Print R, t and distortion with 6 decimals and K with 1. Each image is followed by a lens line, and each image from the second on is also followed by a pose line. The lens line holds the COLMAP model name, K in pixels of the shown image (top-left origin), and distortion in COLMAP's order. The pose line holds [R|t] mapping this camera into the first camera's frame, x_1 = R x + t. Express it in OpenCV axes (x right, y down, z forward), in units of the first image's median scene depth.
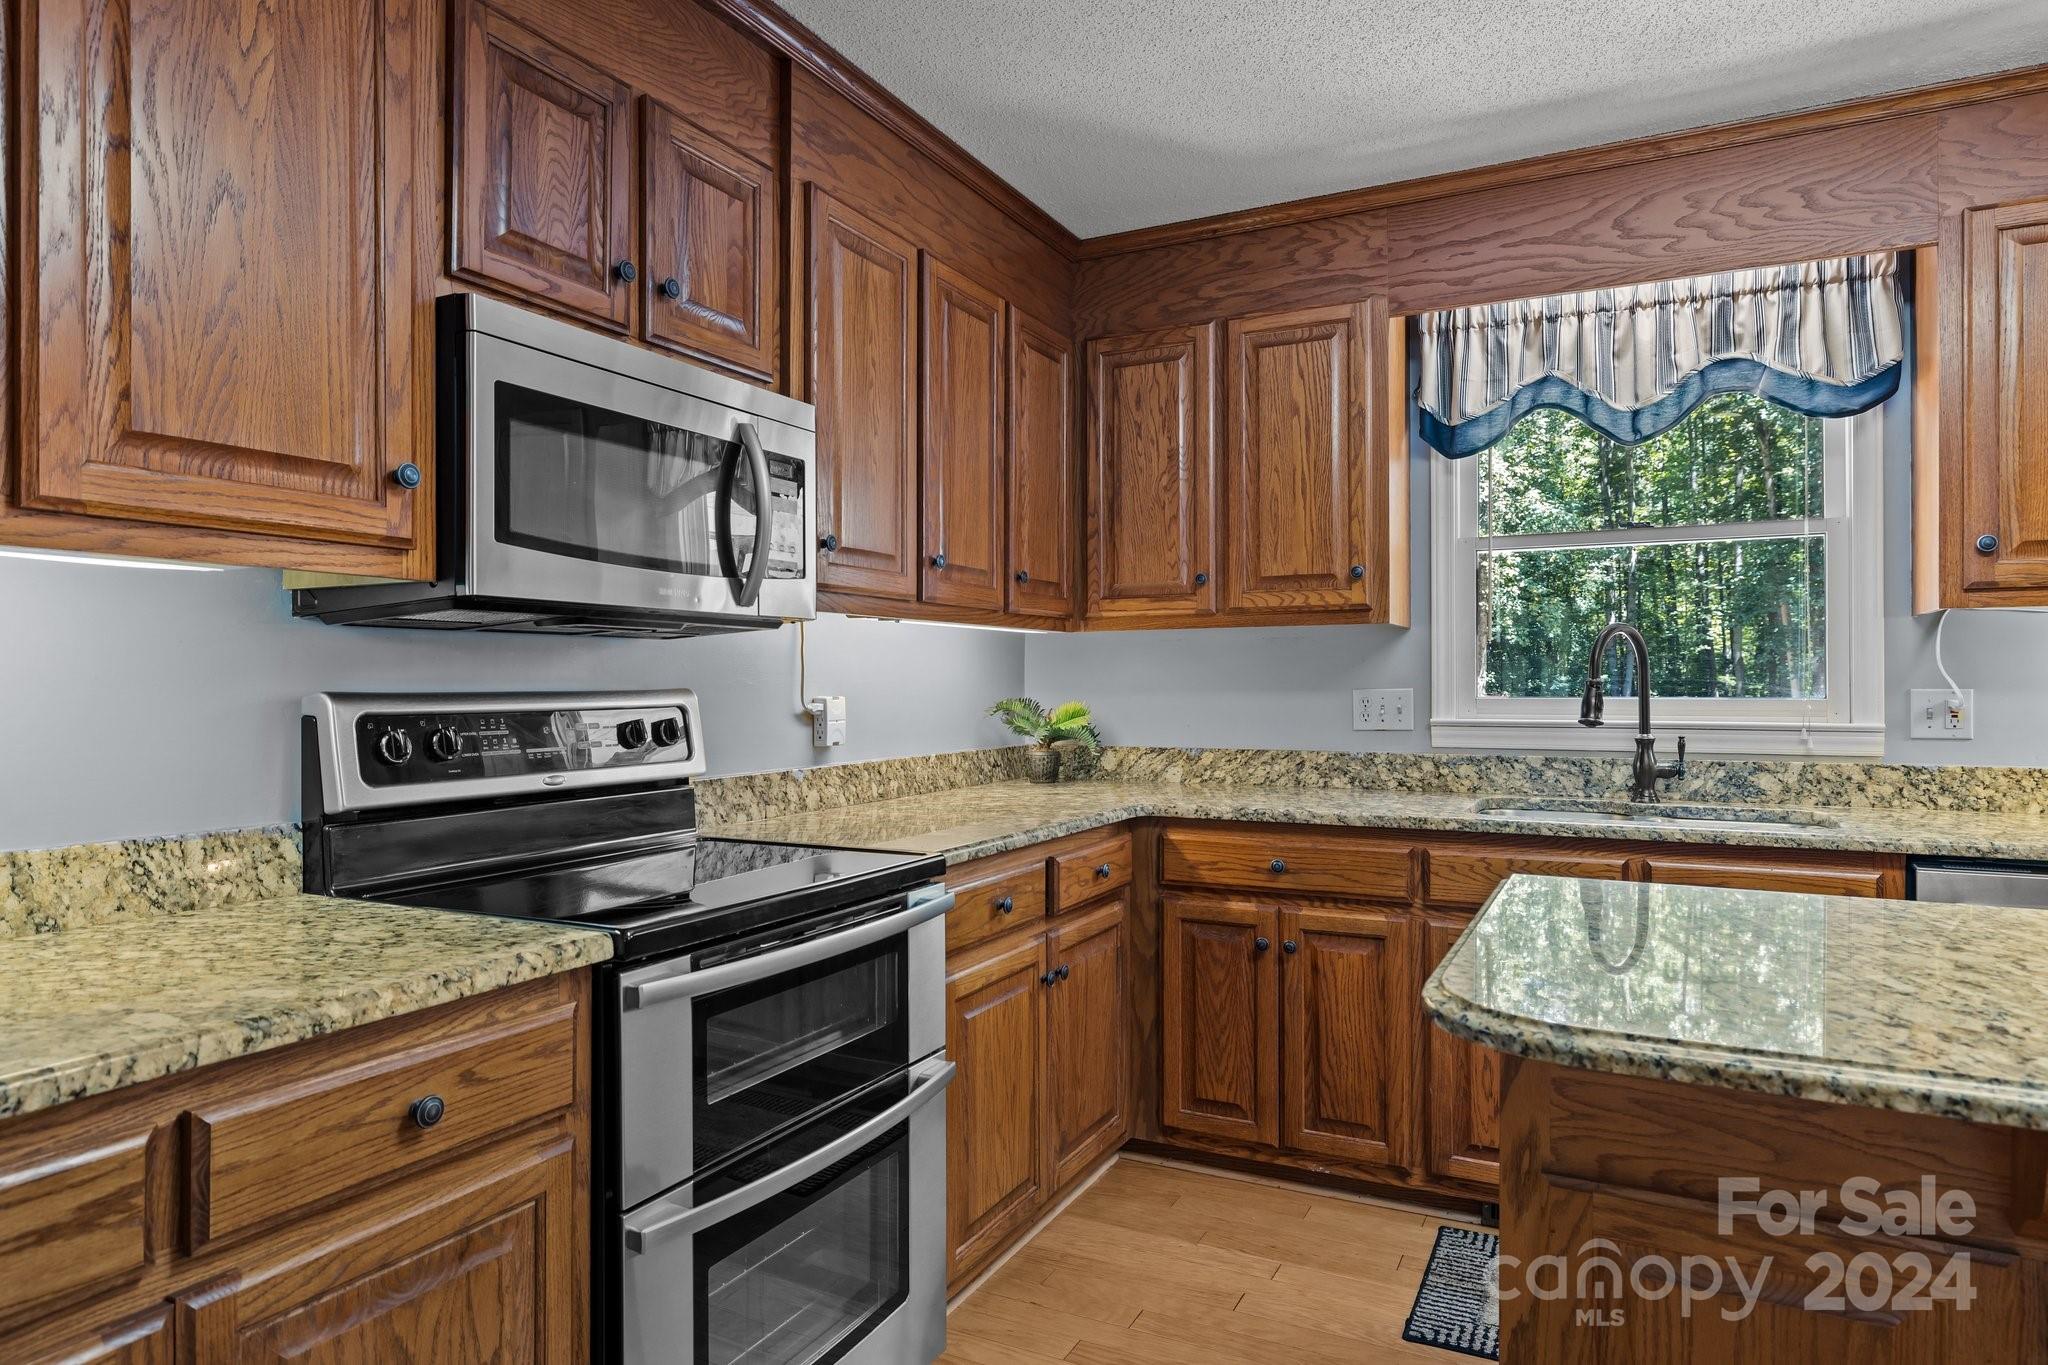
lens RADIAL K [[1229.9, 0, 1008.0], [0, 1229.9, 686.8], [0, 0, 1]] dist [-0.001220, -0.003422]
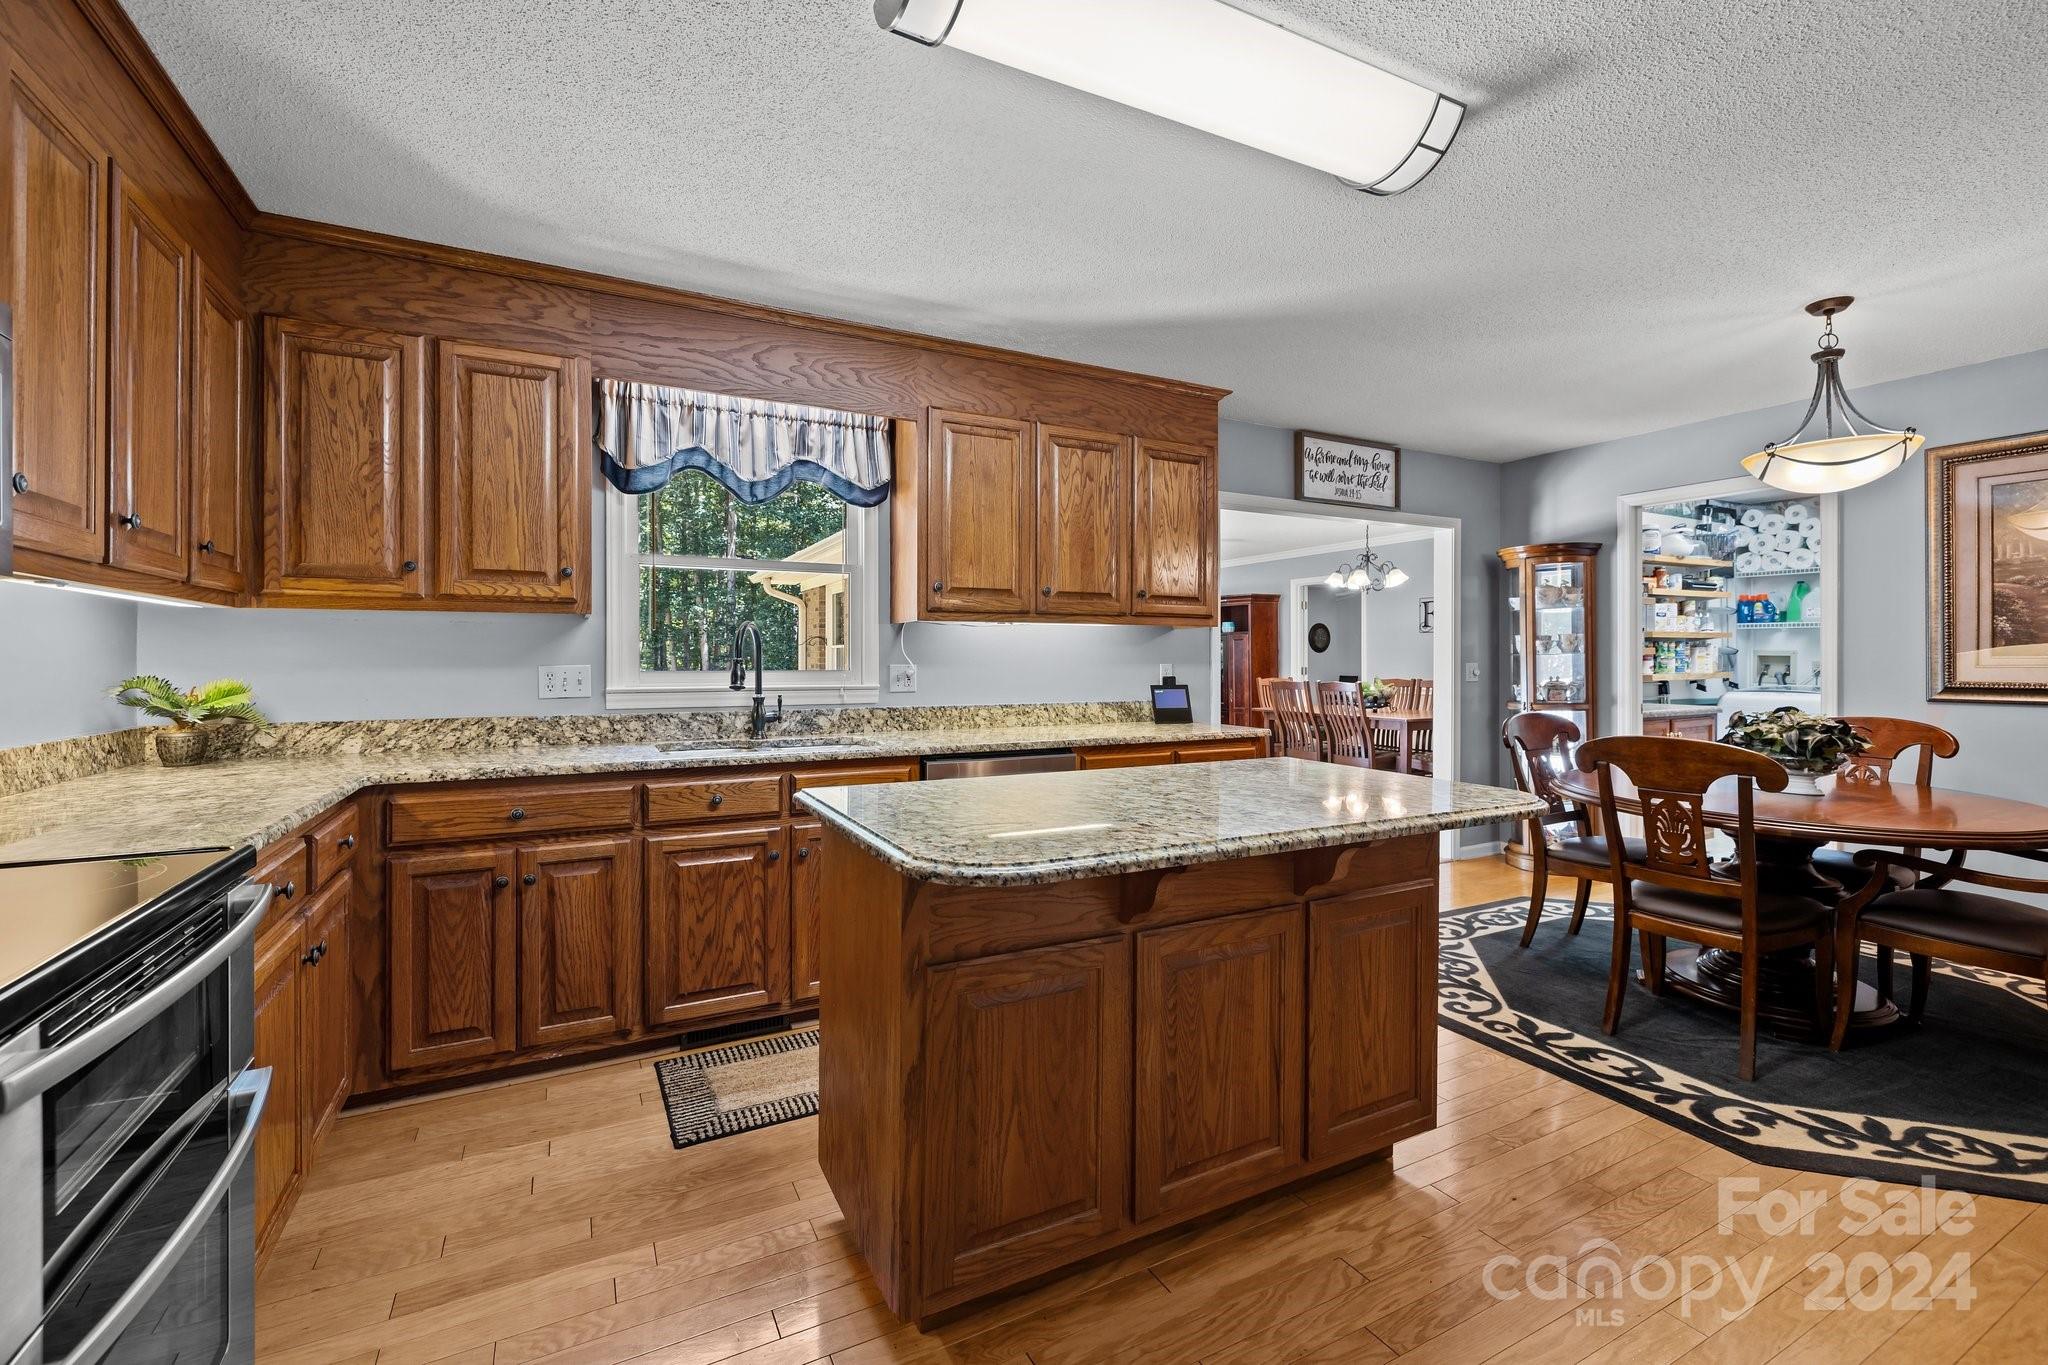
lens RADIAL K [[875.6, 0, 1011.0], [0, 875.6, 662.7], [0, 0, 1]] dist [-0.001725, 0.001342]
pose [[0.569713, 0.000669, 0.821843, -0.204101], [0.001366, 0.999998, -0.001761, 0.001574], [-0.821842, 0.002126, 0.569711, 0.123134]]
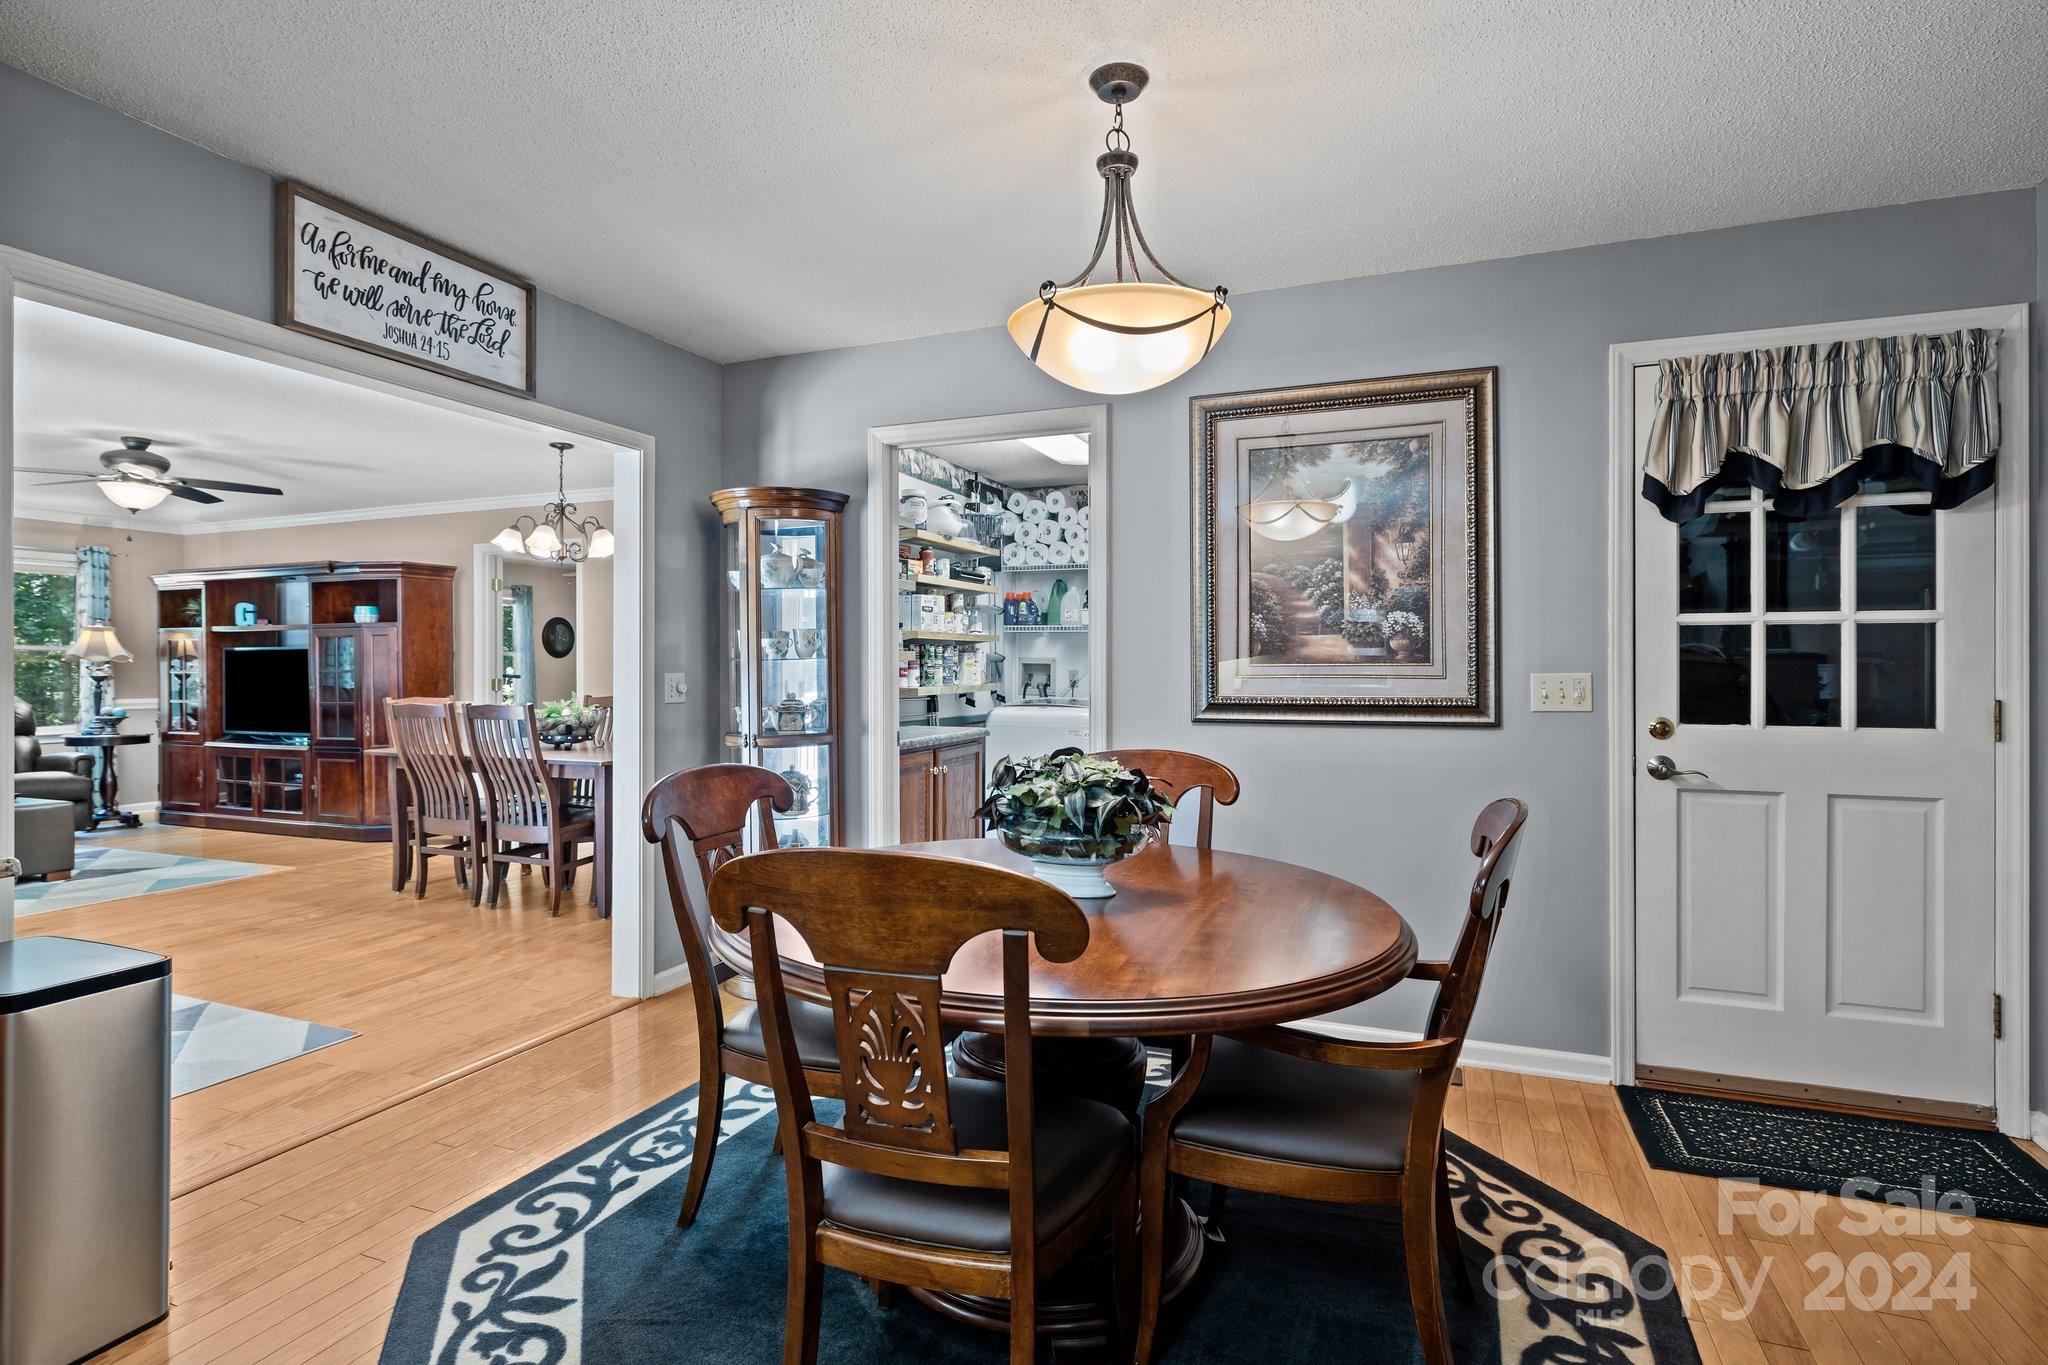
lens RADIAL K [[1040.3, 0, 1022.7], [0, 1040.3, 670.0], [0, 0, 1]] dist [0.002056, -0.001835]
pose [[-0.103609, 0.002038, 0.994616, 0.446916], [0.003475, 0.999993, -0.001687, 0.000085], [-0.994612, 0.003281, -0.103616, 0.065287]]
